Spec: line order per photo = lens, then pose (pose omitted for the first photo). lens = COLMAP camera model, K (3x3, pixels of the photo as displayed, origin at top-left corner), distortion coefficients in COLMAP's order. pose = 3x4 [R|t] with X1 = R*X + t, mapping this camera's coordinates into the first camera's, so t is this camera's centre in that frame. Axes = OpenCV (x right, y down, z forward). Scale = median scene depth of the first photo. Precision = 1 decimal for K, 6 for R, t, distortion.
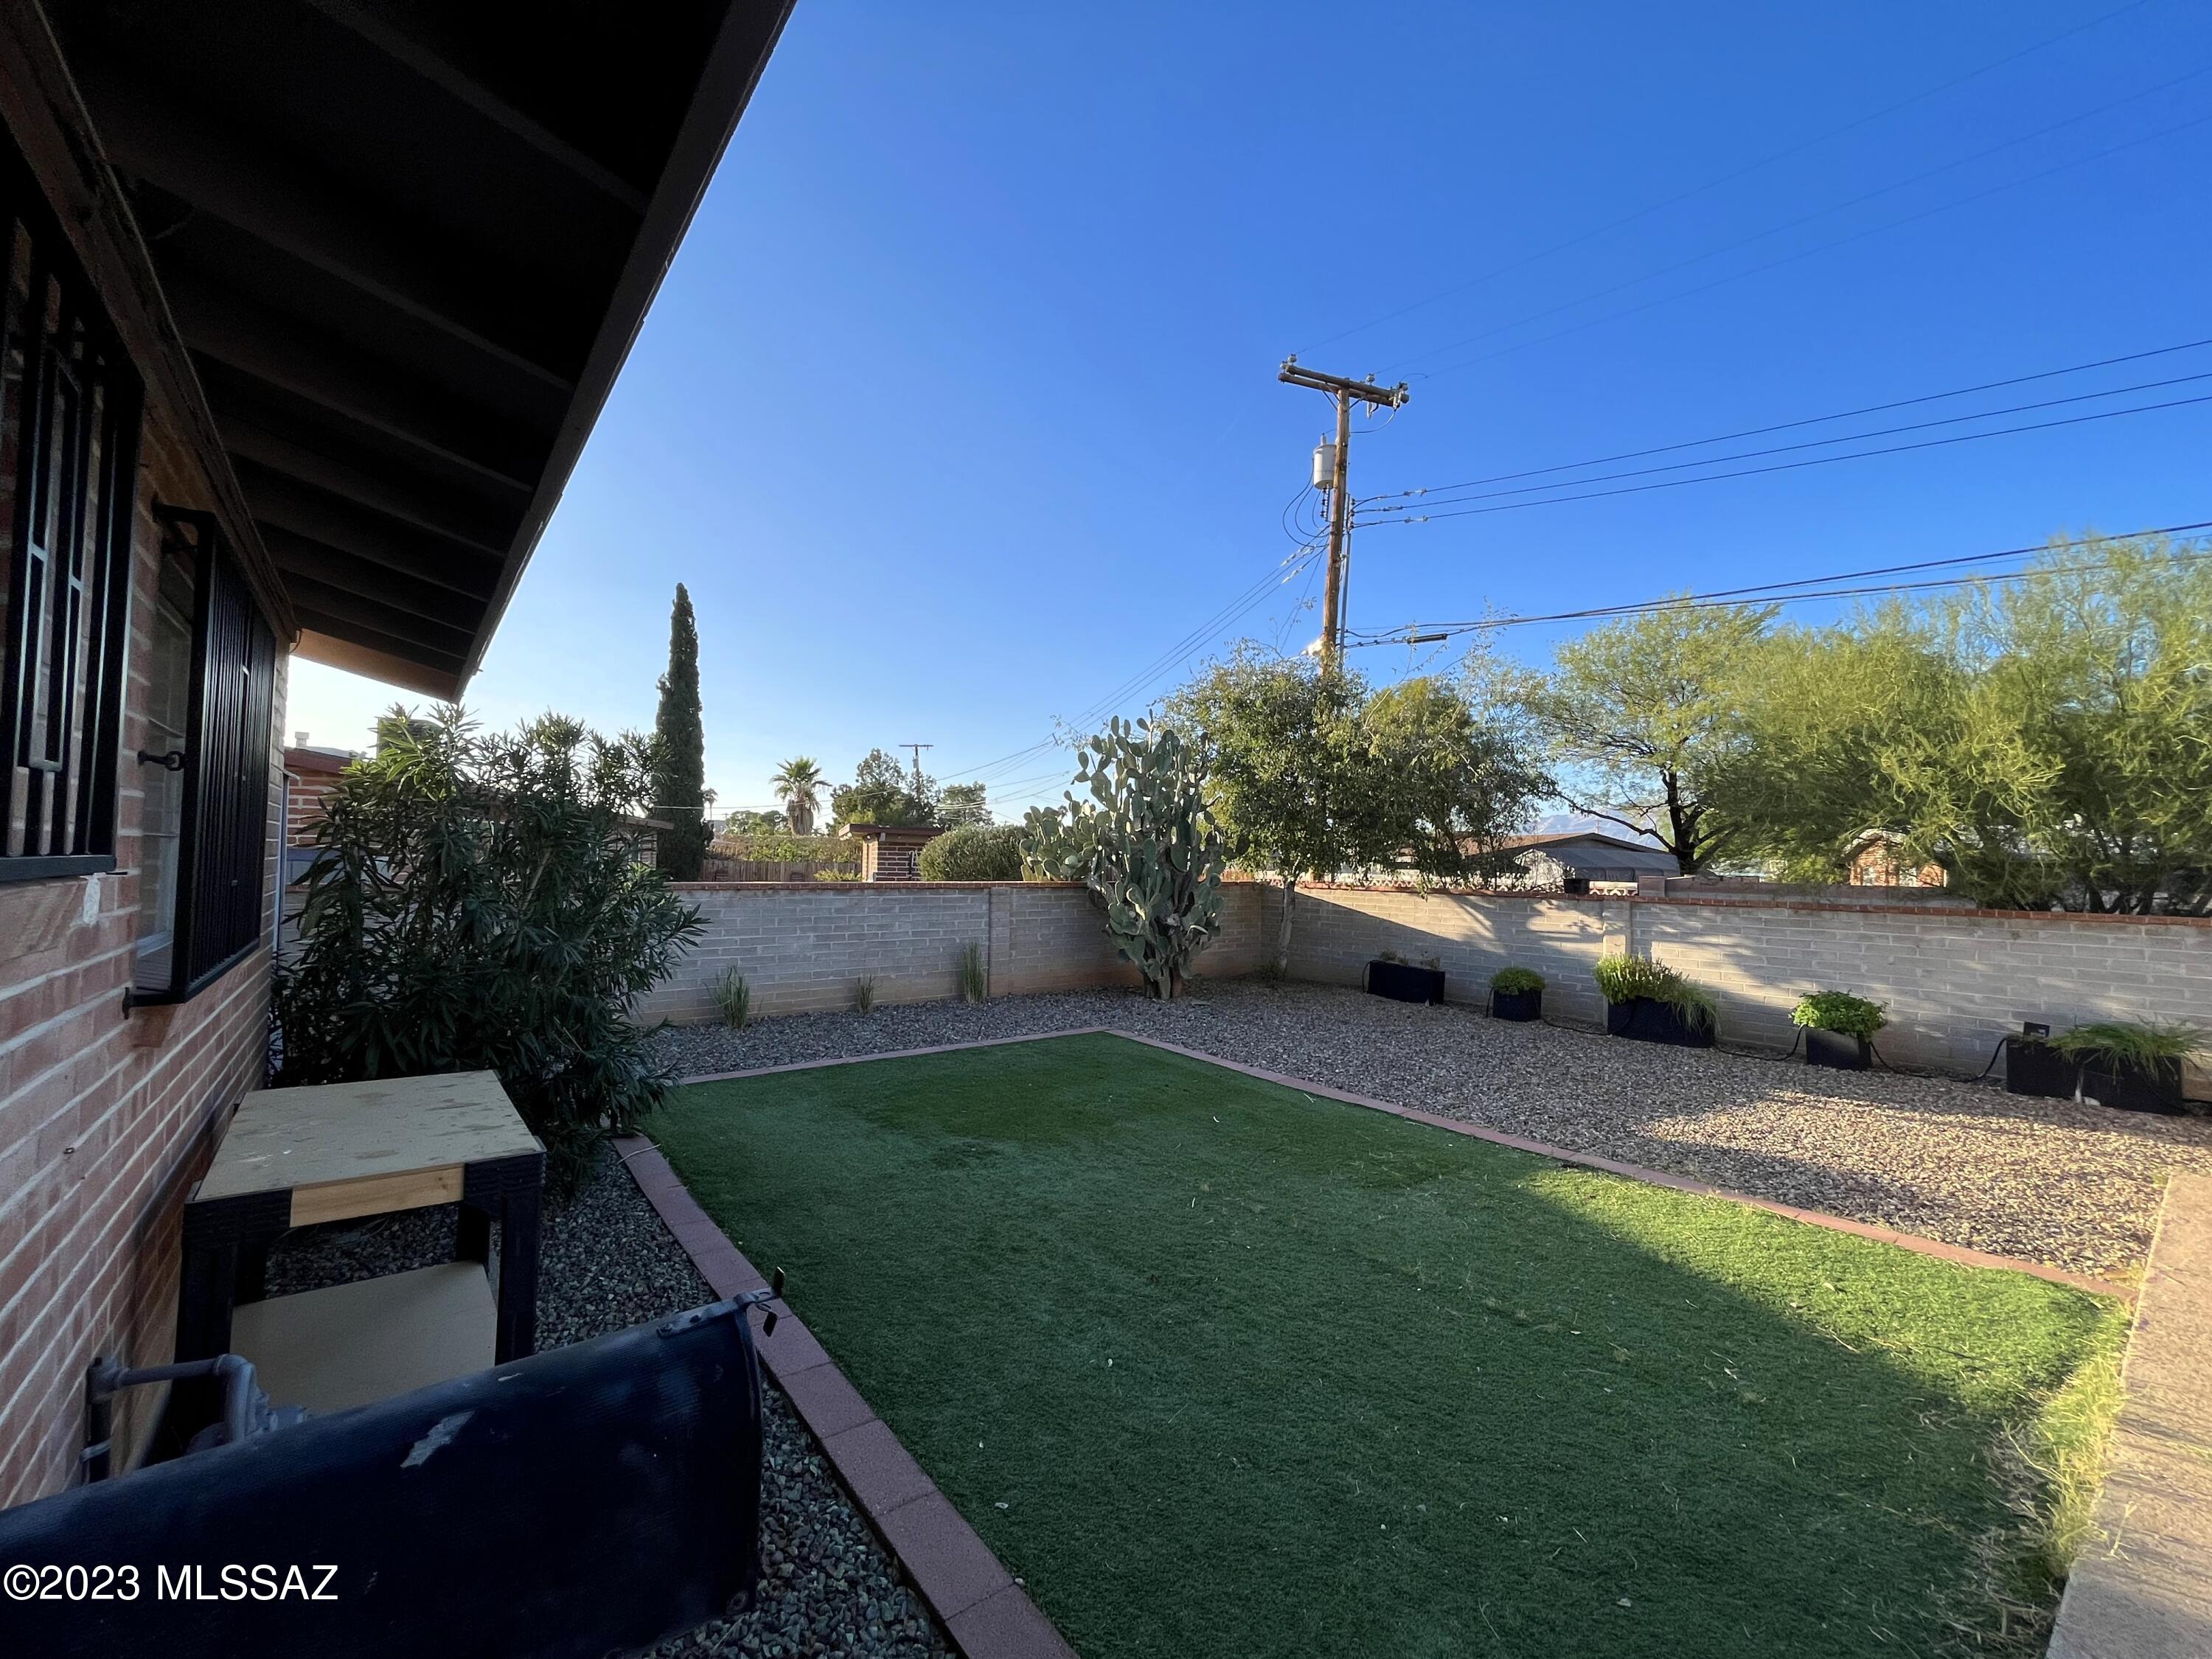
lens RADIAL K [[891.8, 0, 1102.3], [0, 891.8, 832.4], [0, 0, 1]] dist [-0.003747, 0.000166]
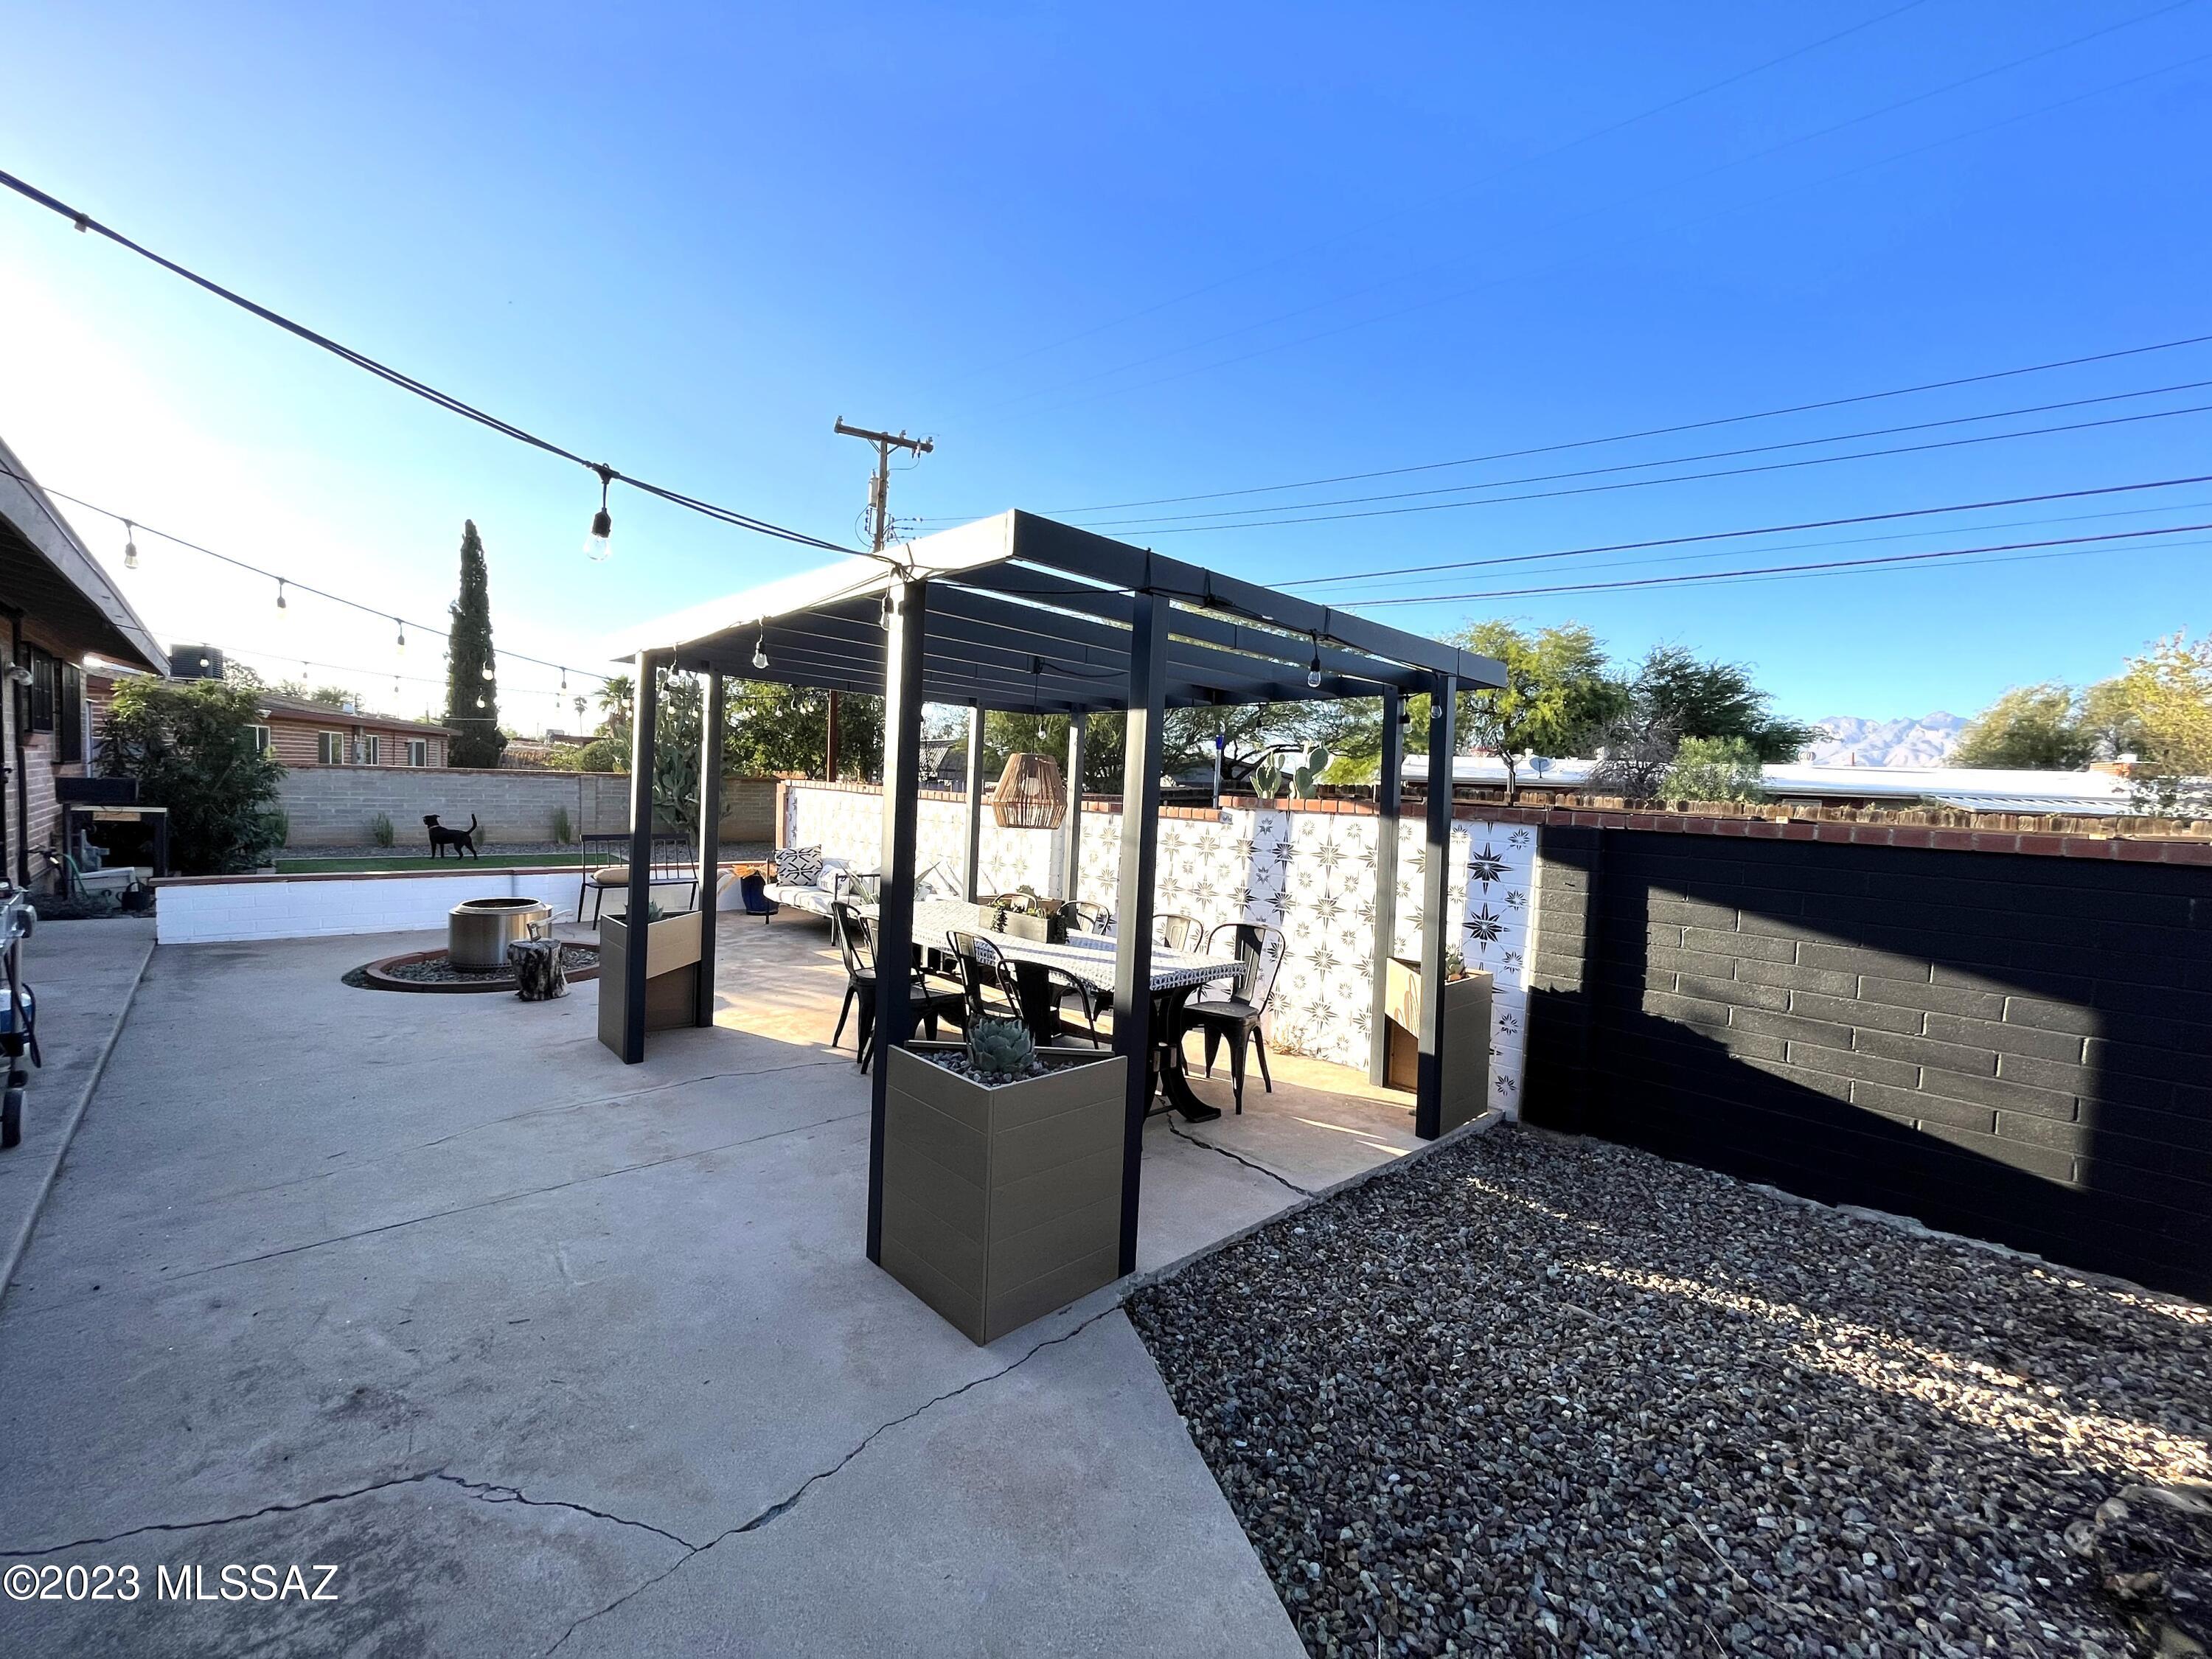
lens RADIAL K [[891.8, 0, 1099.2], [0, 891.8, 830.0], [0, 0, 1]] dist [-0.003747, 0.000166]
pose [[0.995246, 0.014957, 0.096239, 1.111176], [-0.023108, 0.996186, 0.084143, 0.005958], [-0.094613, -0.085967, 0.991795, -1.171587]]
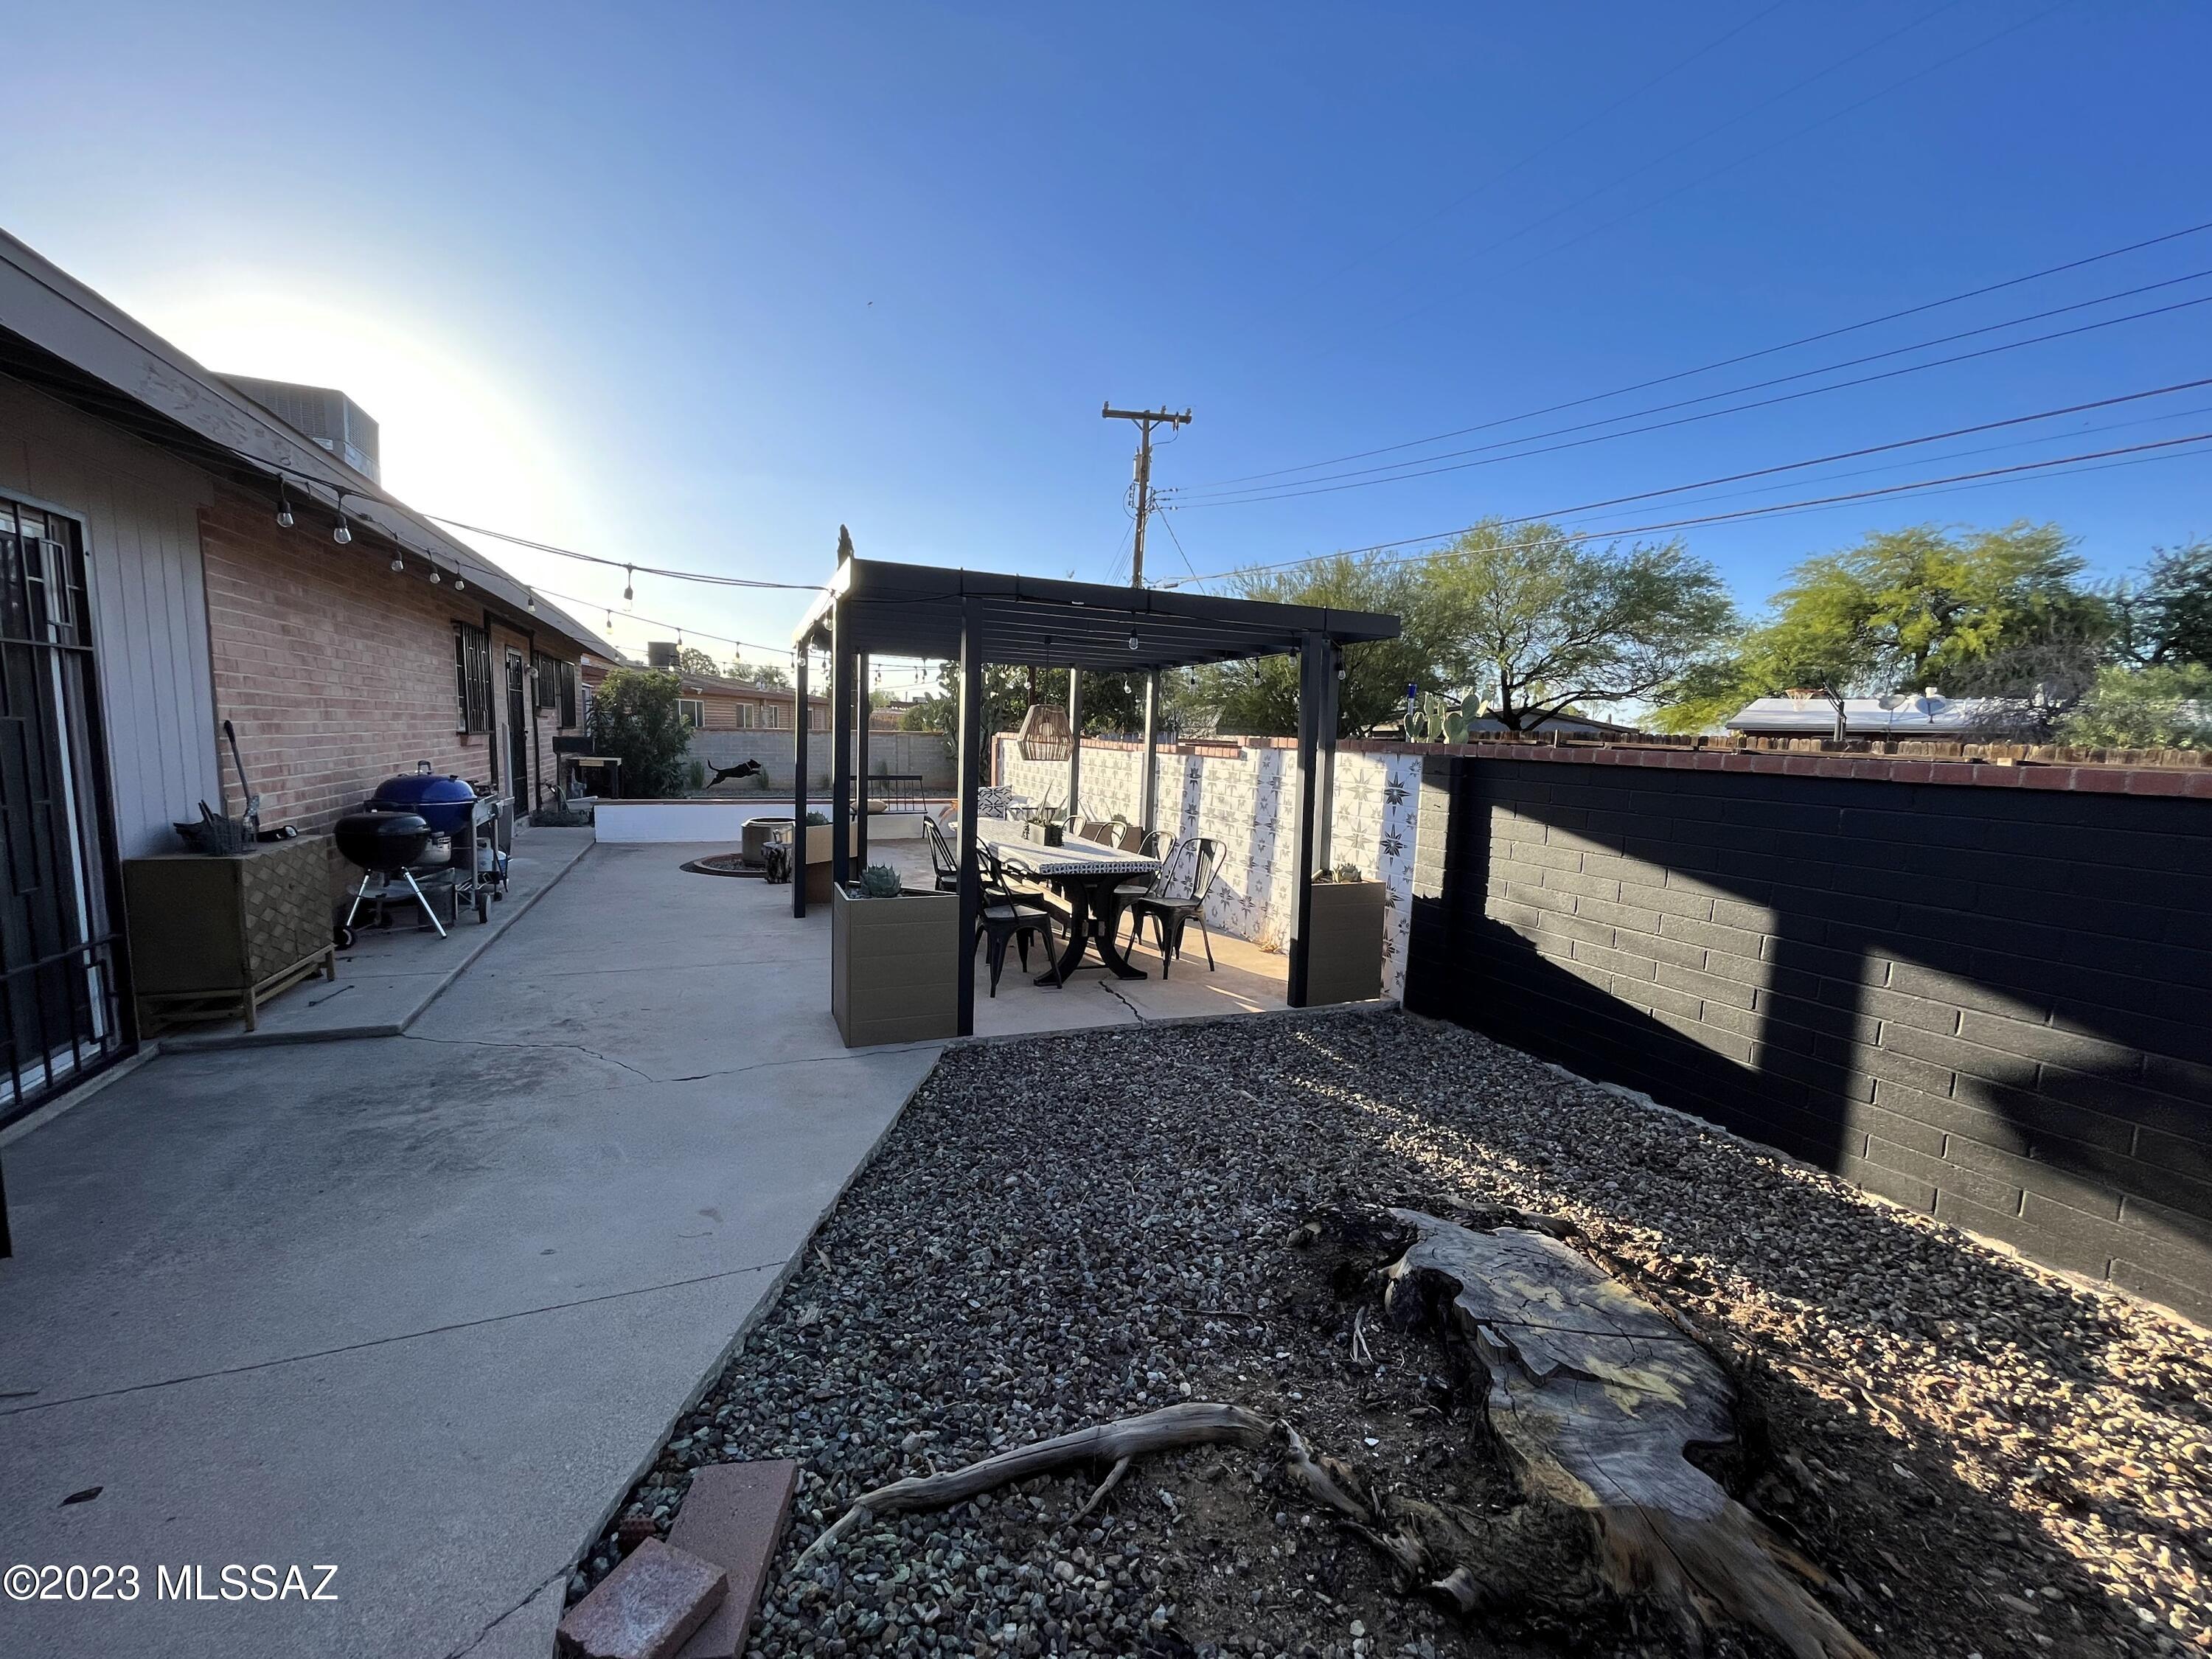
lens RADIAL K [[891.8, 0, 1098.6], [0, 891.8, 826.6], [0, 0, 1]] dist [-0.003747, 0.000166]
pose [[0.964346, 0.034593, -0.262375, 1.416109], [0.000298, 0.991278, 0.131791, 0.009990], [0.264646, -0.127170, 0.955924, -1.349251]]
